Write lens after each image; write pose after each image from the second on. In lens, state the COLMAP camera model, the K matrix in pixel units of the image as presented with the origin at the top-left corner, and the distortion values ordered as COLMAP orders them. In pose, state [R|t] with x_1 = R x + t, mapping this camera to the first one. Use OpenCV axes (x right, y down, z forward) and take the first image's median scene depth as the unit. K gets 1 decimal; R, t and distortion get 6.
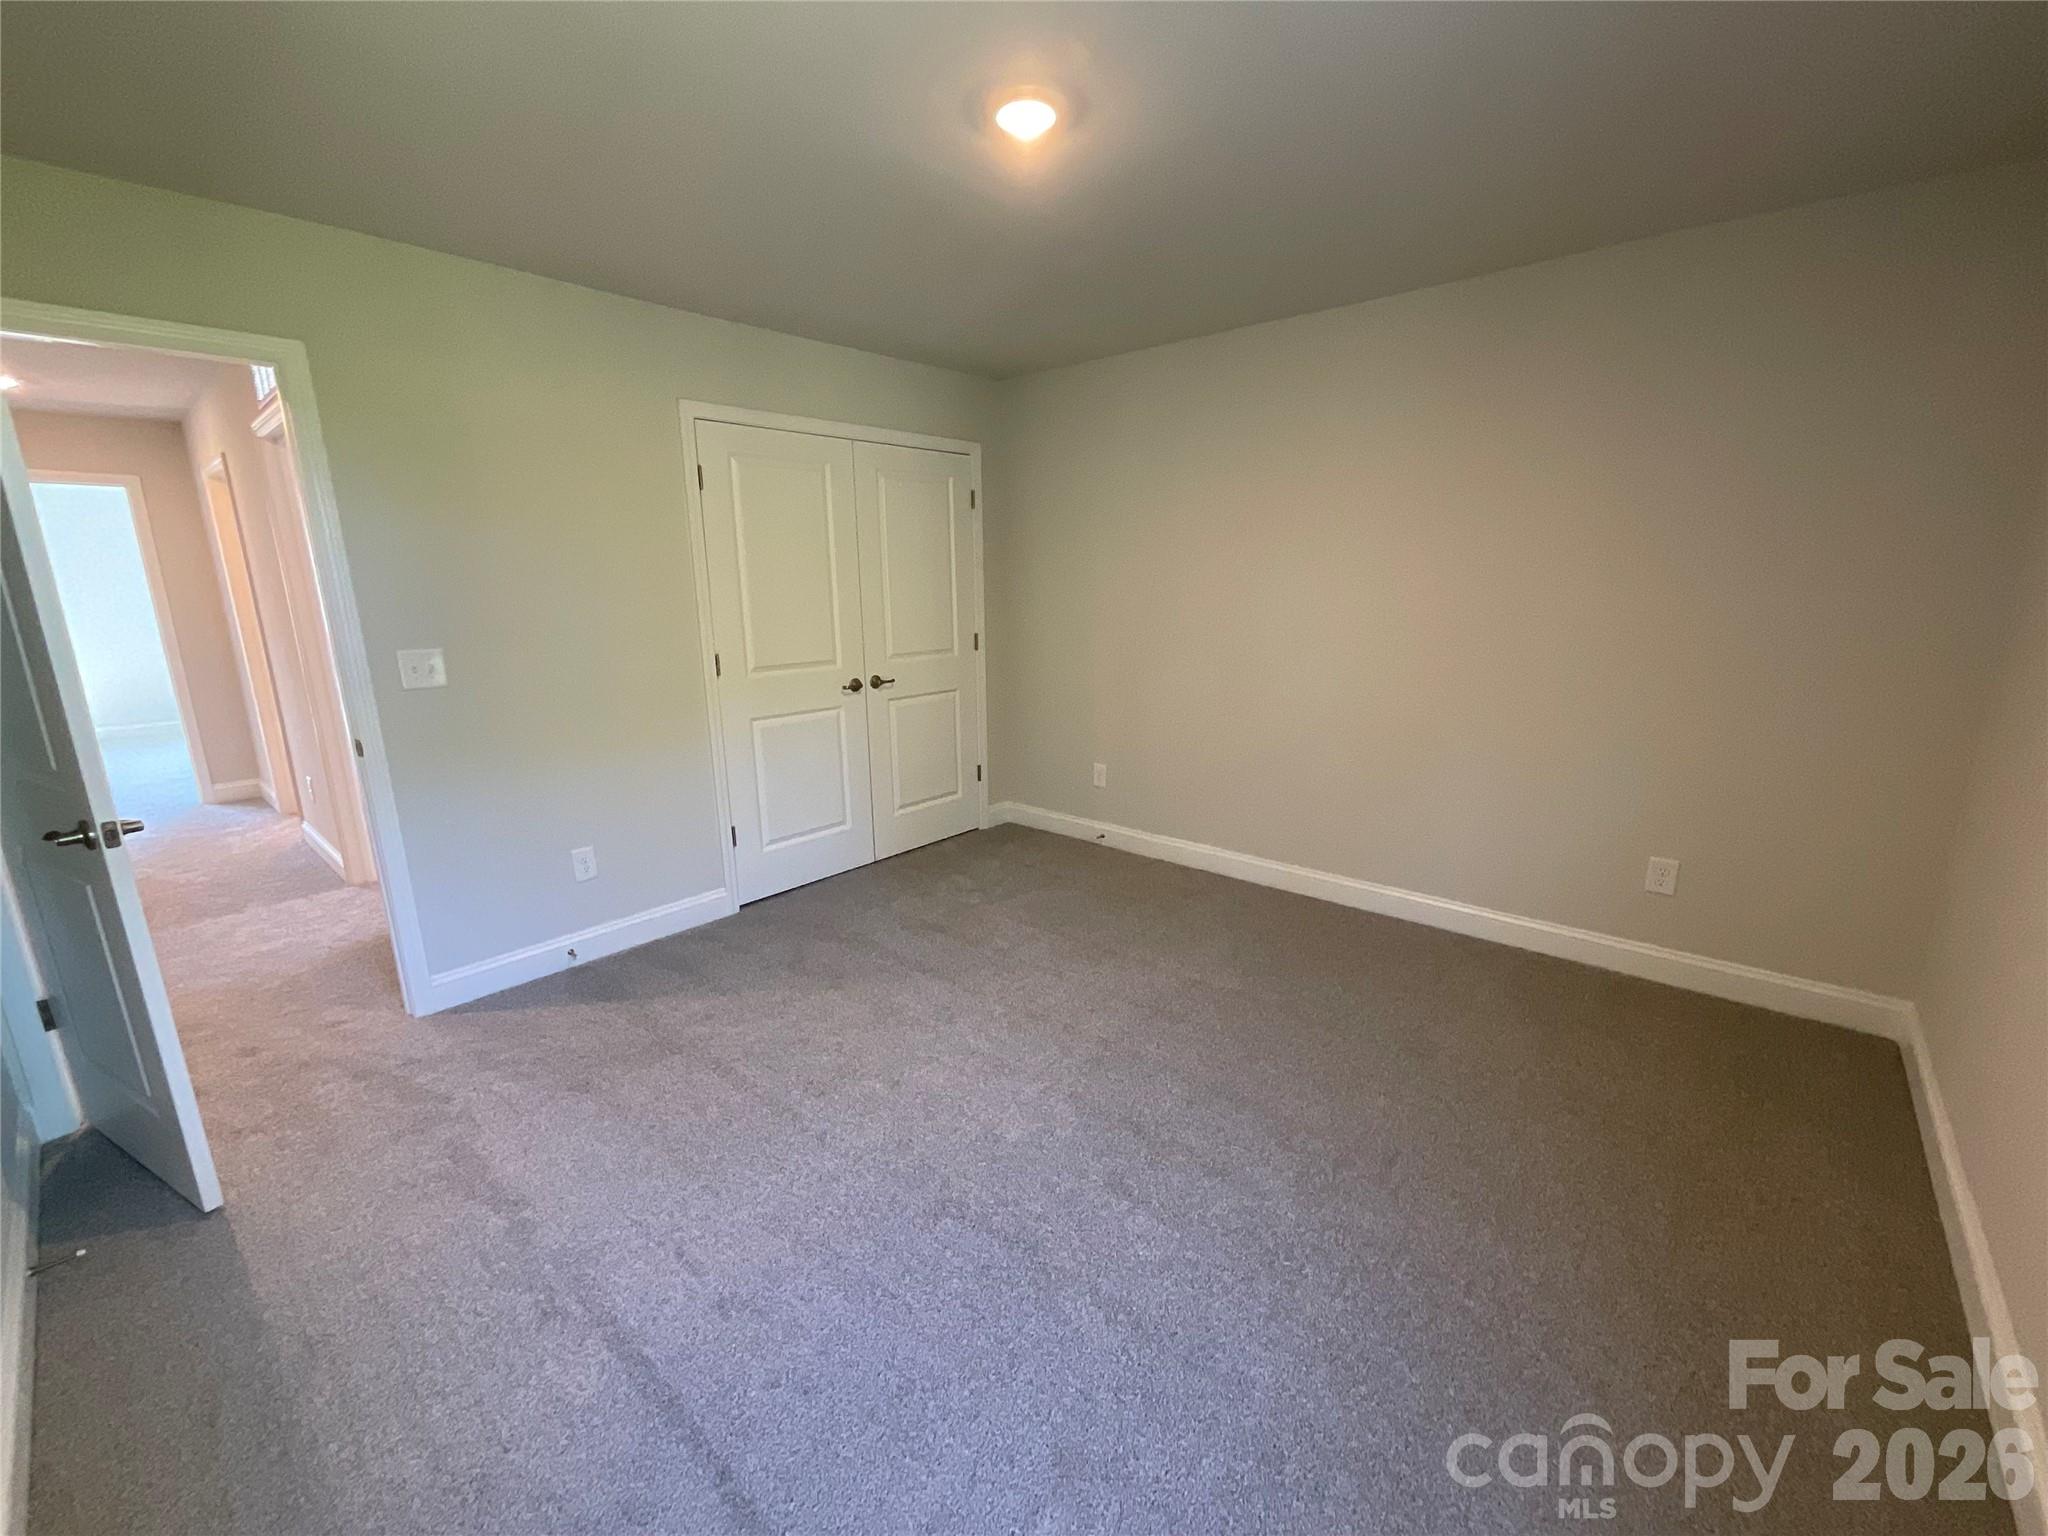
lens RADIAL K [[838.7, 0, 1018.2], [0, 838.7, 776.1], [0, 0, 1]] dist [0.006513, -0.000235]
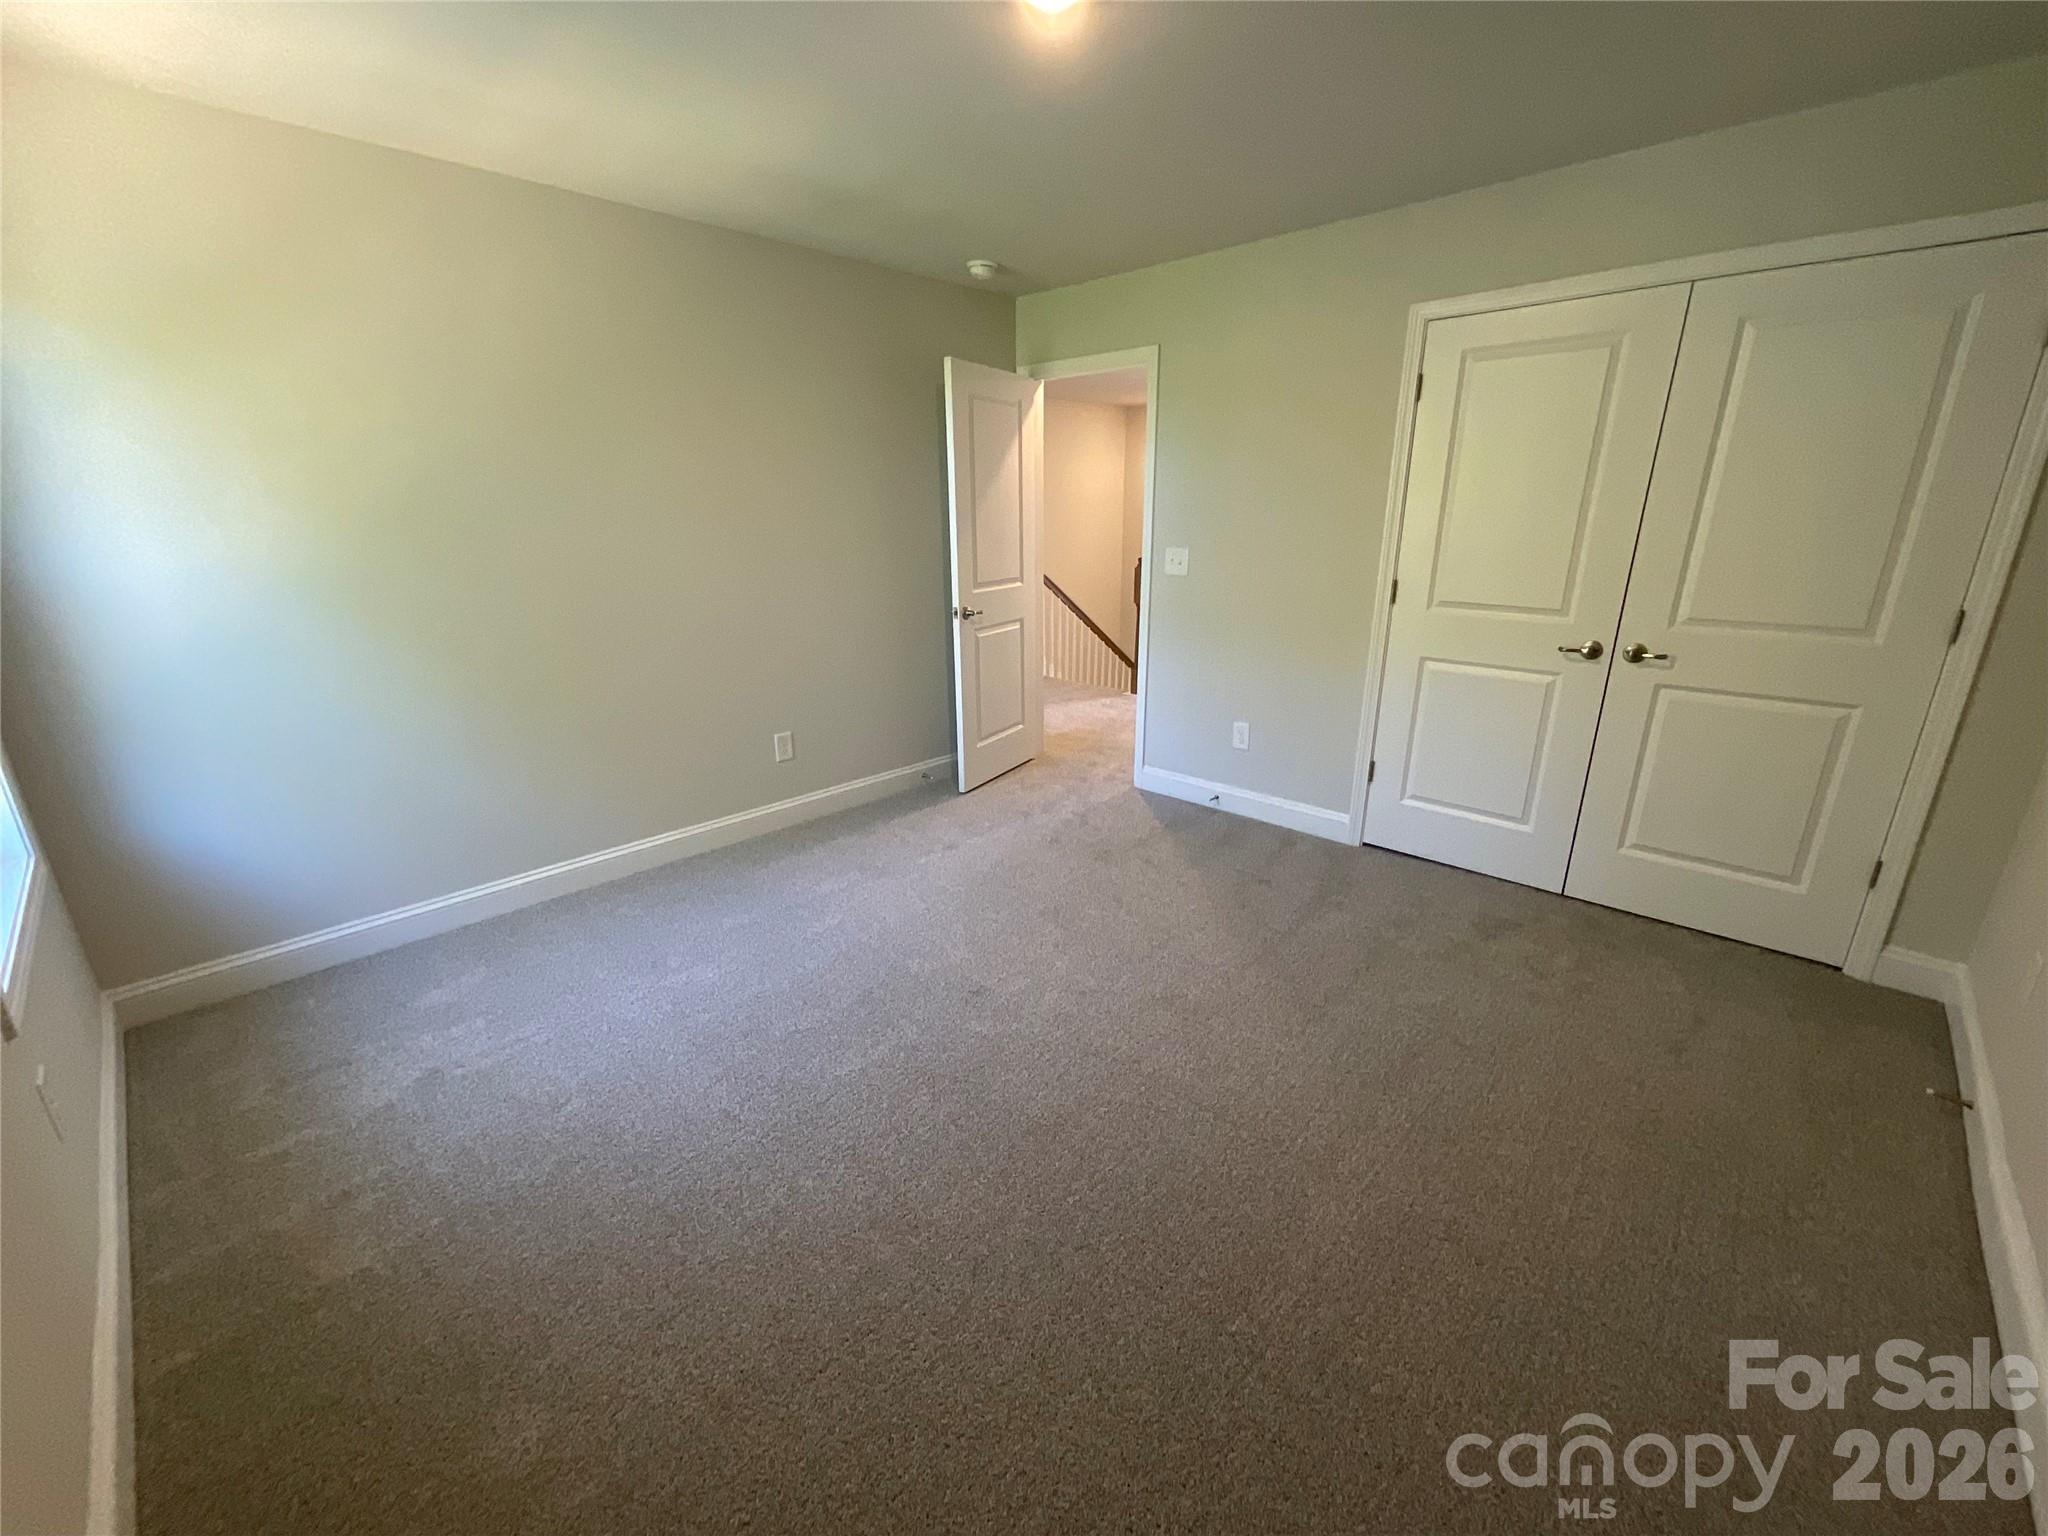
lens RADIAL K [[838.7, 0, 1026.6], [0, 838.7, 770.1], [0, 0, 1]] dist [0.006513, -0.000235]
pose [[-0.028477, 0.323064, -0.945949, 0.560461], [-0.220619, 0.920964, 0.321173, -0.145674], [0.974944, 0.217840, 0.045047, 0.543560]]
